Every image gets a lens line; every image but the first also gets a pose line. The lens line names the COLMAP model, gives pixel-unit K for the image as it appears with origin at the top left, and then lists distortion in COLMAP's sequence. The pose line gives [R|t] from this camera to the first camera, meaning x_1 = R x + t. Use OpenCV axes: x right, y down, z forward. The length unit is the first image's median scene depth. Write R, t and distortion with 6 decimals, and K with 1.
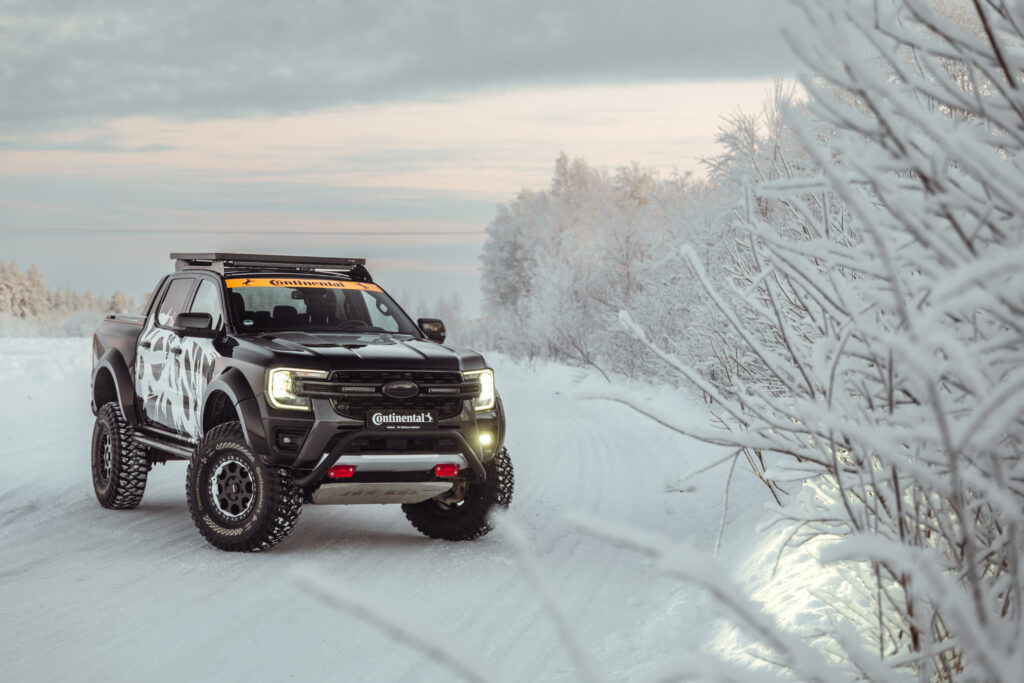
lens RADIAL K [[1937.9, 0, 511.8], [0, 1937.9, 340.0], [0, 0, 1]] dist [0.035664, 0.000000]
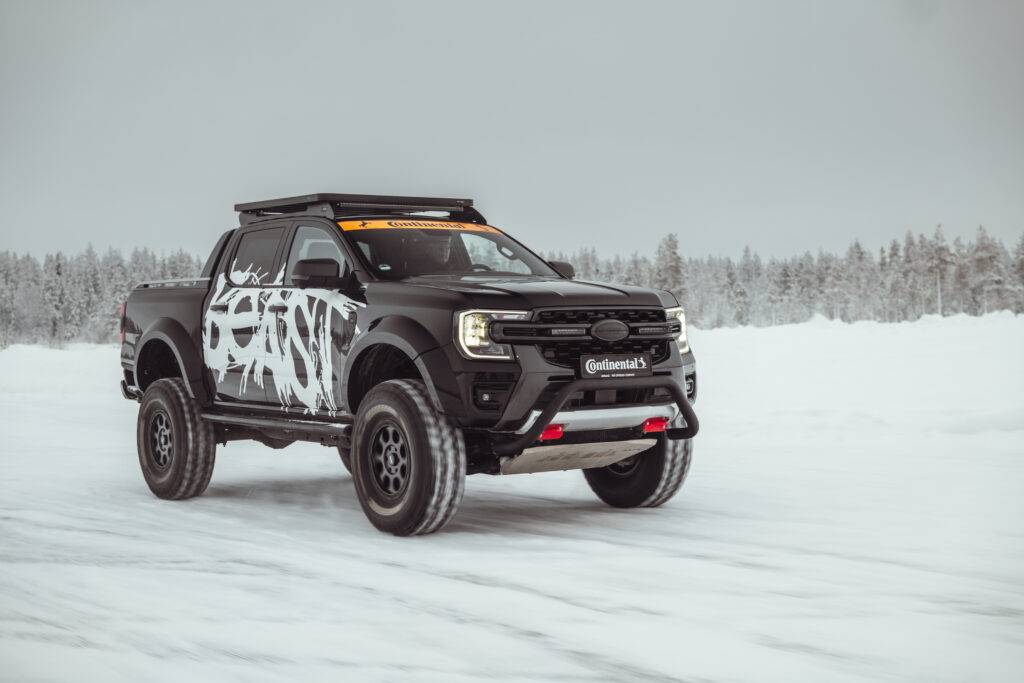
lens RADIAL K [[1596.7, 0, 512.5], [0, 1596.7, 343.7], [0, 0, 1]] dist [0.016265, 0.000000]
pose [[0.985114, -0.047385, 0.165240, -0.198456], [0.047848, 0.998854, 0.001180, 0.026441], [-0.165107, 0.006744, 0.986253, 0.304858]]
